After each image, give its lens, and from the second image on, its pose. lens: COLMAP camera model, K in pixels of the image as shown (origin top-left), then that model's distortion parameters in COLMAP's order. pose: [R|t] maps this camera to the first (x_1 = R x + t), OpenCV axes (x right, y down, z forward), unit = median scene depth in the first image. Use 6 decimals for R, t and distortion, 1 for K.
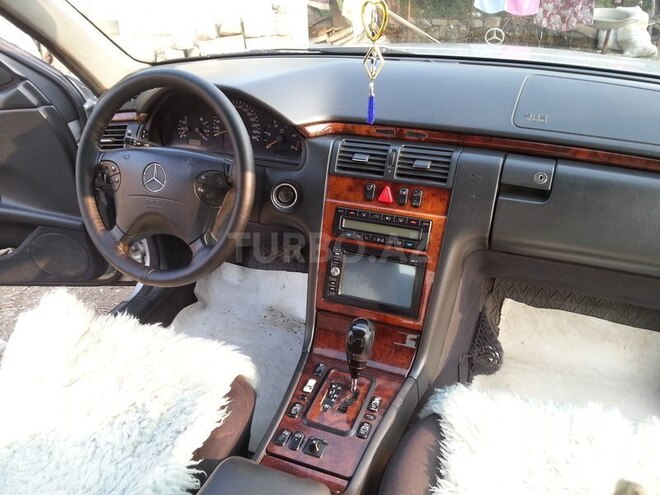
lens RADIAL K [[542.6, 0, 331.8], [0, 542.6, 251.7], [0, 0, 1]] dist [0.004081, -0.035143]
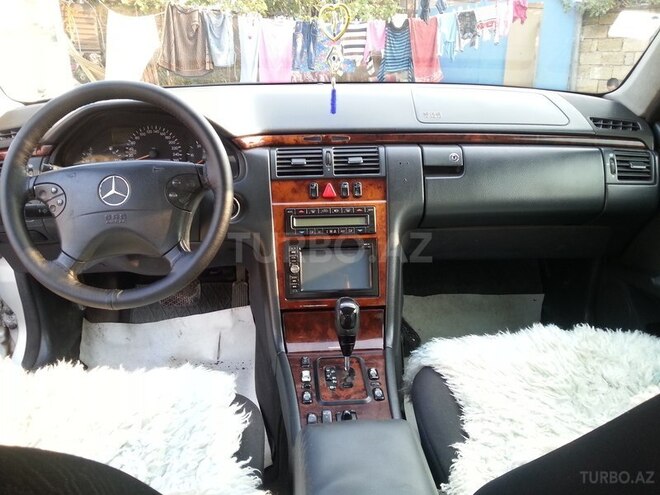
lens RADIAL K [[542.6, 0, 329.8], [0, 542.6, 252.8], [0, 0, 1]] dist [0.004081, -0.035143]
pose [[0.900021, -0.141634, 0.412192, -0.369707], [0.203480, 0.972880, -0.110004, 0.138681], [-0.385433, 0.182878, 0.904432, 0.026547]]
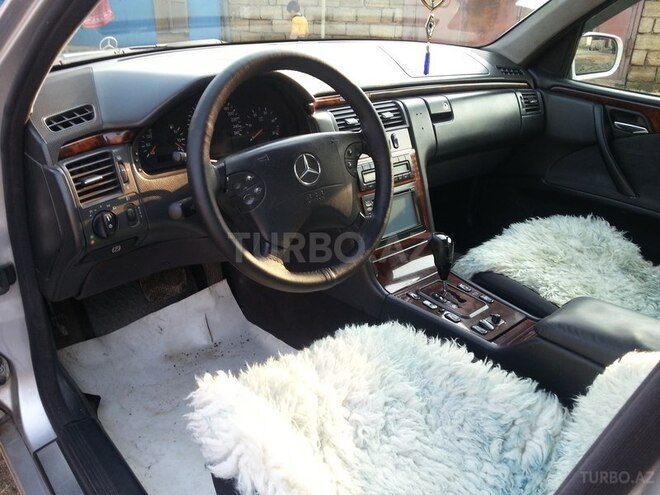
lens RADIAL K [[542.6, 0, 331.1], [0, 542.6, 258.9], [0, 0, 1]] dist [0.004081, -0.035143]
pose [[0.447757, -0.367551, 0.815120, -1.024035], [0.396054, 0.898830, 0.187739, -0.146544], [-0.801658, 0.238770, 0.548027, 0.483551]]
